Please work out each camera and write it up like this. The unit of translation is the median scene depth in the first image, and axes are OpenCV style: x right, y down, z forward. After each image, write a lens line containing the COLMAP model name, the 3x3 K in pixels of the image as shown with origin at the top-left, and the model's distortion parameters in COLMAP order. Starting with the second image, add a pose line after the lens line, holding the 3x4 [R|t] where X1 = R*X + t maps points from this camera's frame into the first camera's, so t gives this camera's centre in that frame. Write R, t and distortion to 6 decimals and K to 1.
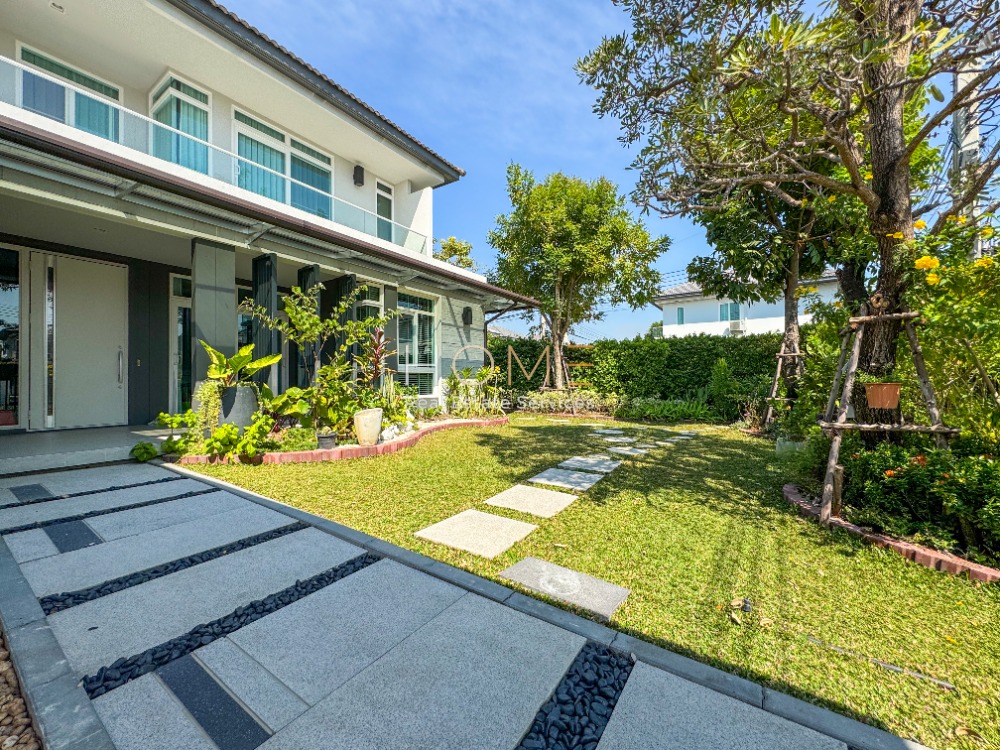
lens RADIAL K [[405.0, 0, 495.9], [0, 405.0, 375.6], [0, 0, 1]] dist [-0.005459, 0.001083]
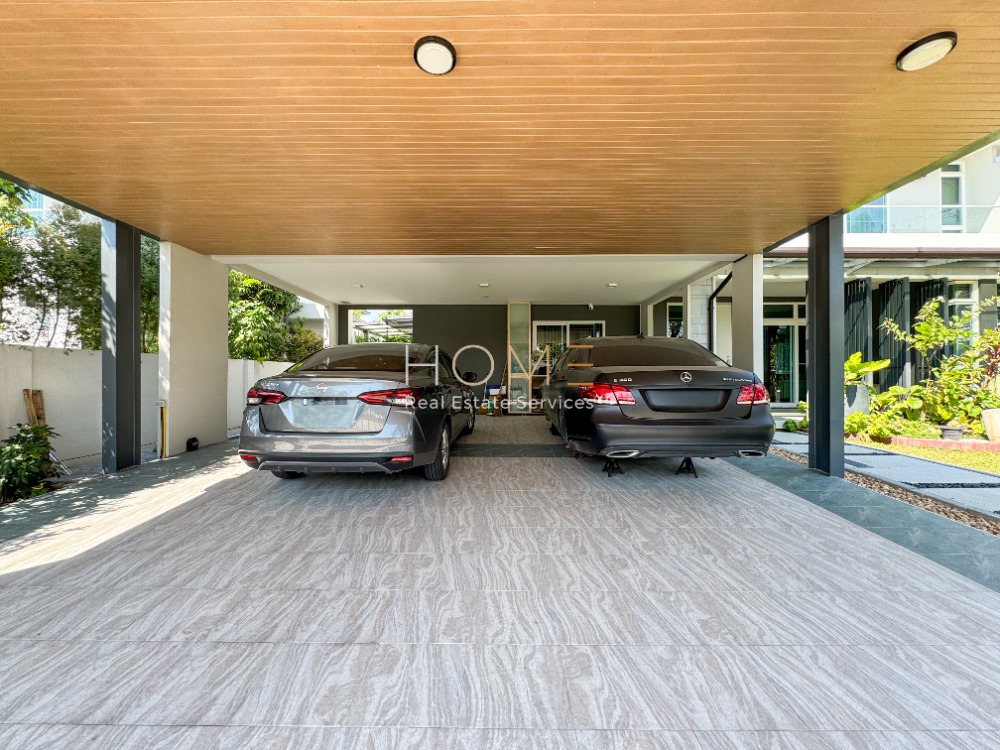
lens RADIAL K [[405.0, 0, 499.0], [0, 405.0, 375.4], [0, 0, 1]] dist [-0.005459, 0.001083]
pose [[0.549160, -0.001008, -0.835716, -0.119685], [0.001089, 0.999999, -0.000491, -0.002573], [0.835716, -0.000640, 0.549161, -0.504814]]
